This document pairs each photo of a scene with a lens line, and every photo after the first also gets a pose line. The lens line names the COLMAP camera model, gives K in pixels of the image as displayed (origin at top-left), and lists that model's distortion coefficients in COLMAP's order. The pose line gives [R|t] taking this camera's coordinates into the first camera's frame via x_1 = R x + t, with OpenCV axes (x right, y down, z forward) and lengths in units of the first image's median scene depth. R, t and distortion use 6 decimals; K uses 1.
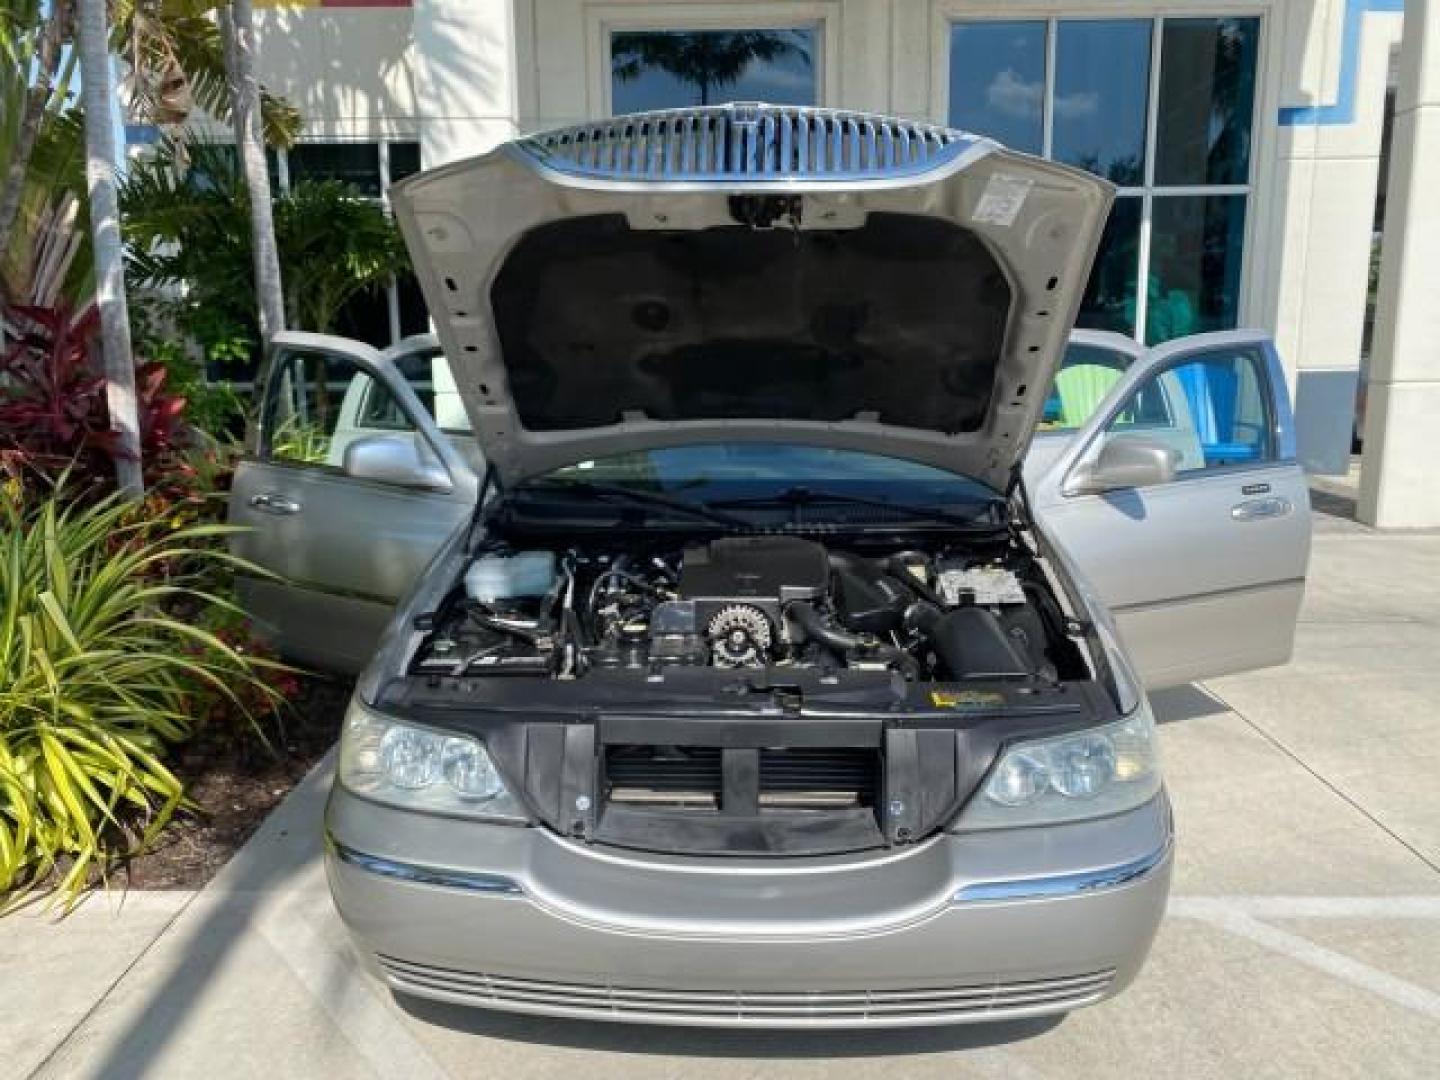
lens RADIAL K [[1110.3, 0, 719.4], [0, 1110.3, 553.4], [0, 0, 1]] dist [0.005712, -0.003631]
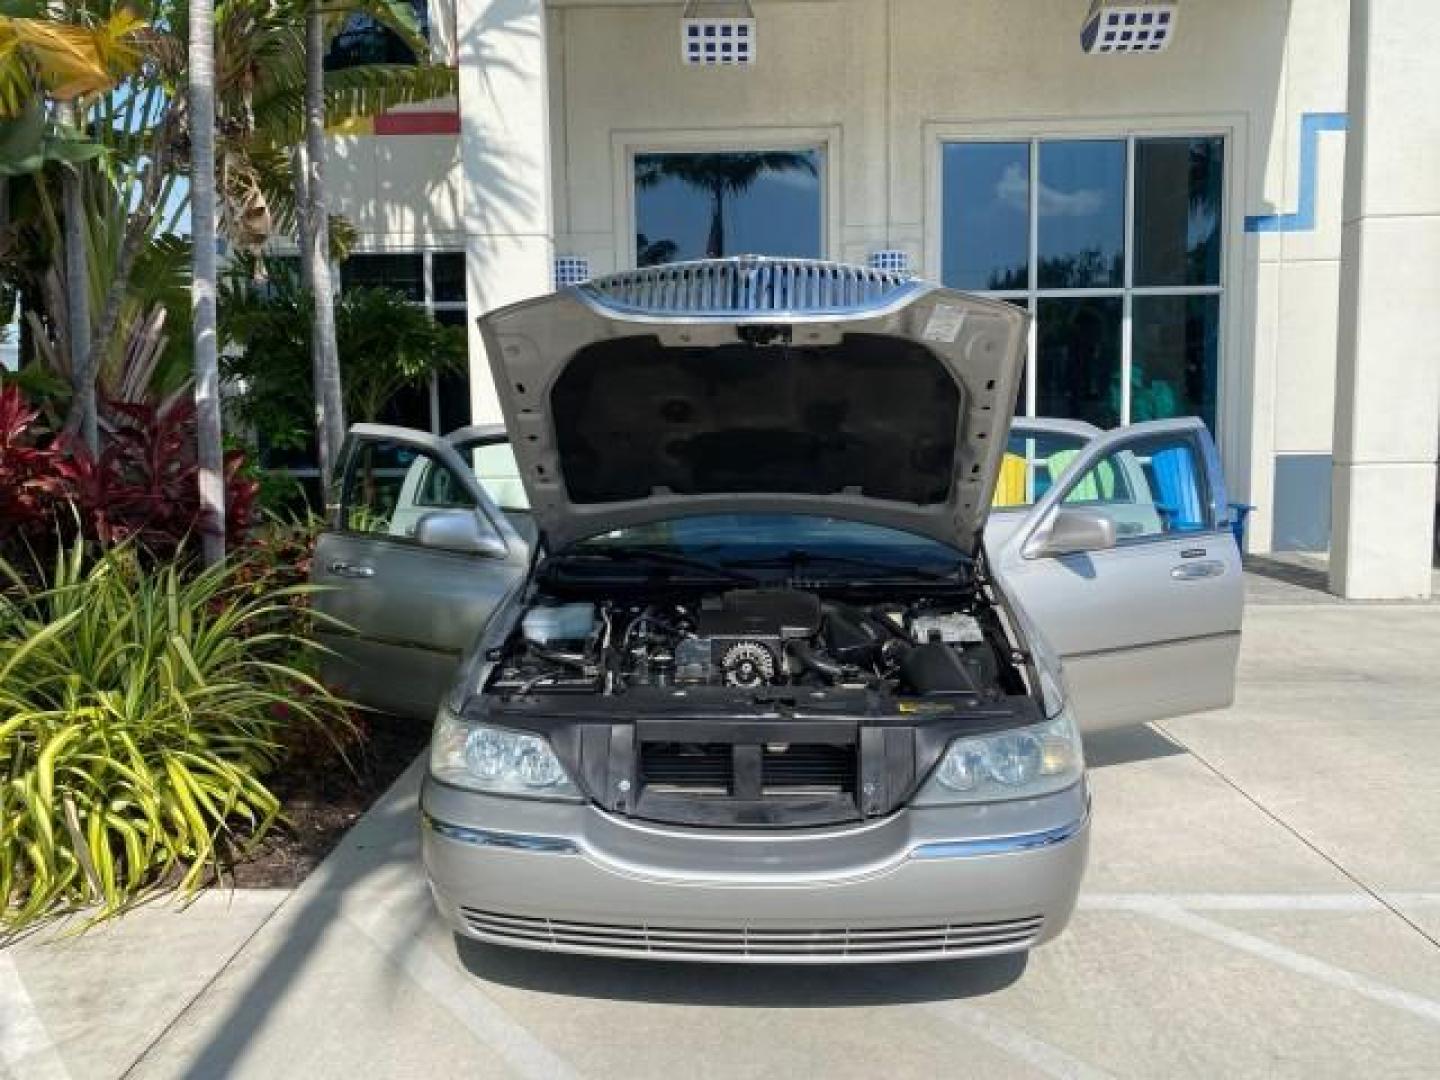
lens RADIAL K [[1111.8, 0, 719.5], [0, 1111.8, 537.7], [0, 0, 1]] dist [-0.001989, 0.003349]
pose [[0.999889, -0.003516, -0.014445, 0.004204], [0.002184, 0.995828, -0.091221, 0.035419], [0.014705, 0.091179, 0.995726, -0.192396]]
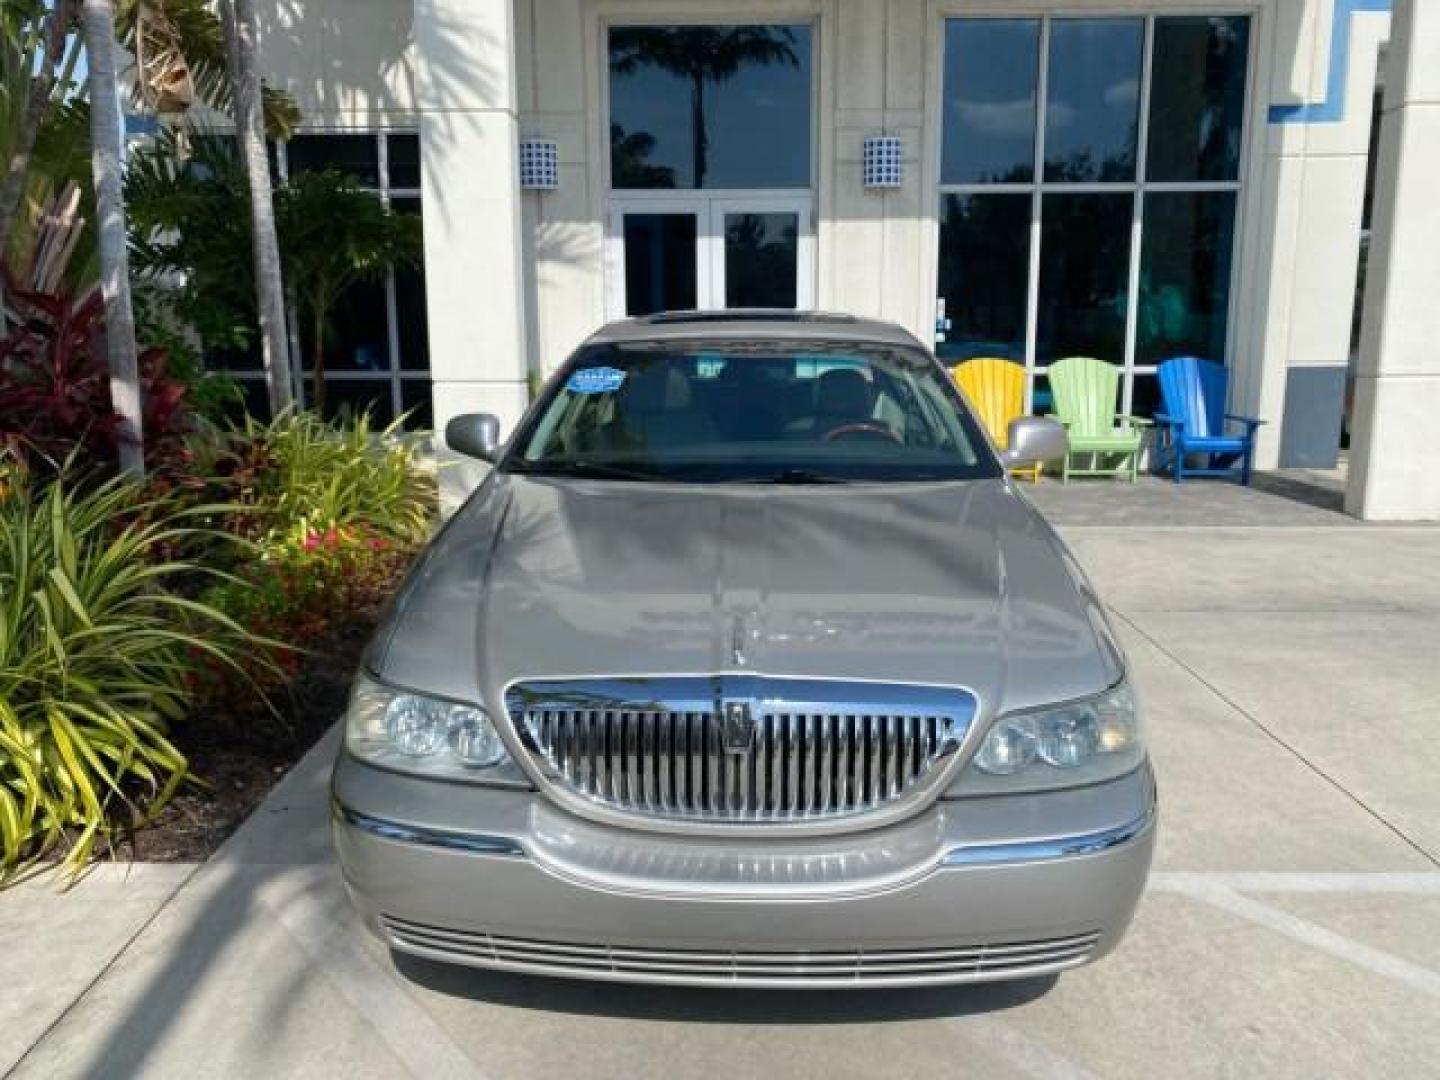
lens RADIAL K [[1113.2, 0, 716.9], [0, 1113.2, 539.0], [0, 0, 1]] dist [0.000729, 0.004053]
pose [[0.999979, 0.004838, 0.004223, -0.003015], [-0.004803, 0.999954, -0.008254, 0.012047], [-0.004263, 0.008234, 0.999957, -0.021643]]
